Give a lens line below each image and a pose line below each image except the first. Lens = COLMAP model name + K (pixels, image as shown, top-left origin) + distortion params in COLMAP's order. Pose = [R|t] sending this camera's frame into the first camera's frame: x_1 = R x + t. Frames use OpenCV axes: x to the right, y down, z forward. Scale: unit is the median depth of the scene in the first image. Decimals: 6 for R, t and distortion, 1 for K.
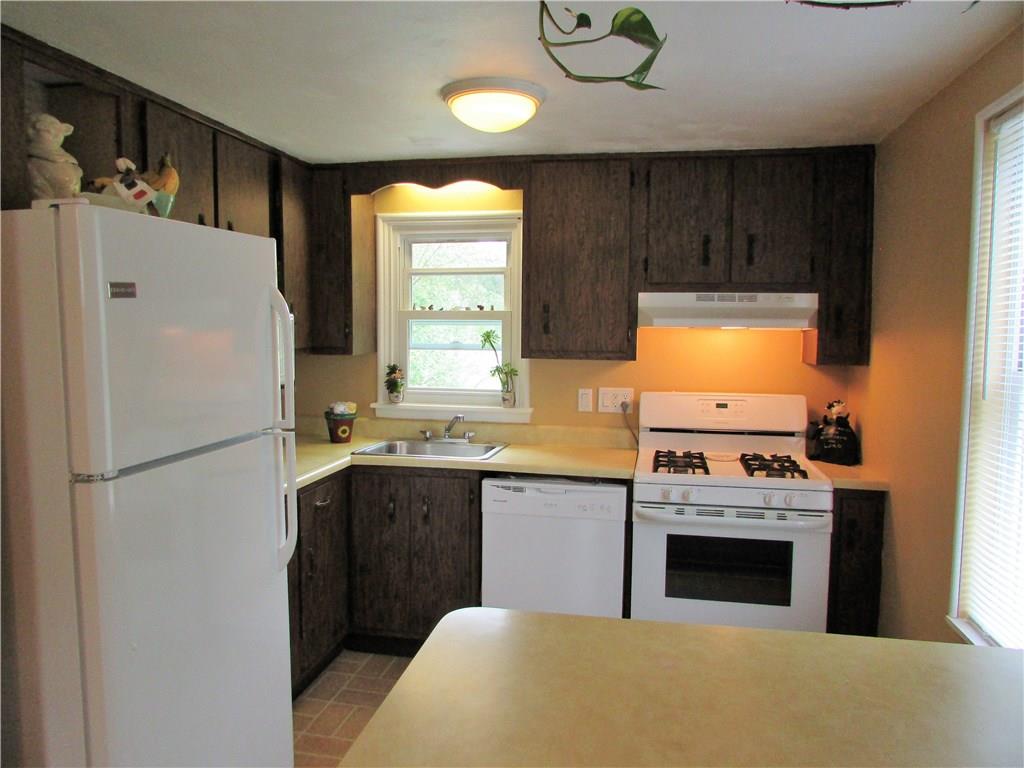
lens RADIAL K [[729.8, 0, 512.0], [0, 729.8, 384.0], [0, 0, 1]] dist [-0.001424, -0.000809]
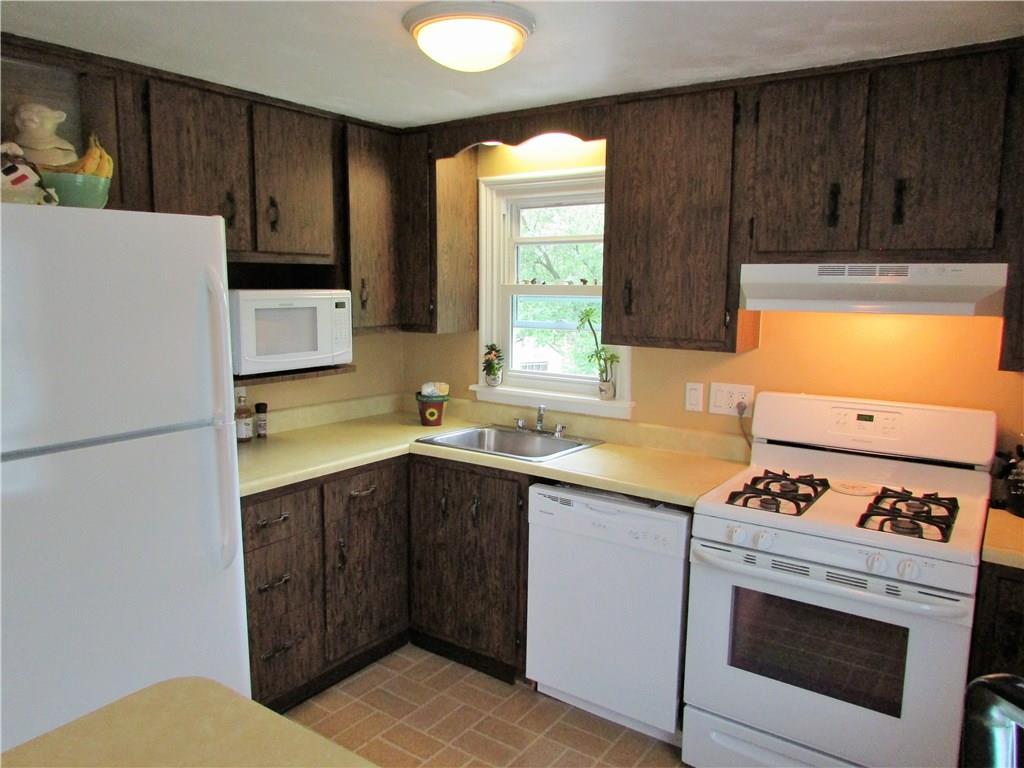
lens RADIAL K [[729.8, 0, 512.0], [0, 729.8, 384.0], [0, 0, 1]] dist [-0.001424, -0.000809]
pose [[0.915874, 0.054981, -0.397684, 0.262719], [-0.033955, 0.997637, 0.059727, -0.037439], [0.400028, -0.041199, 0.915576, 0.197349]]
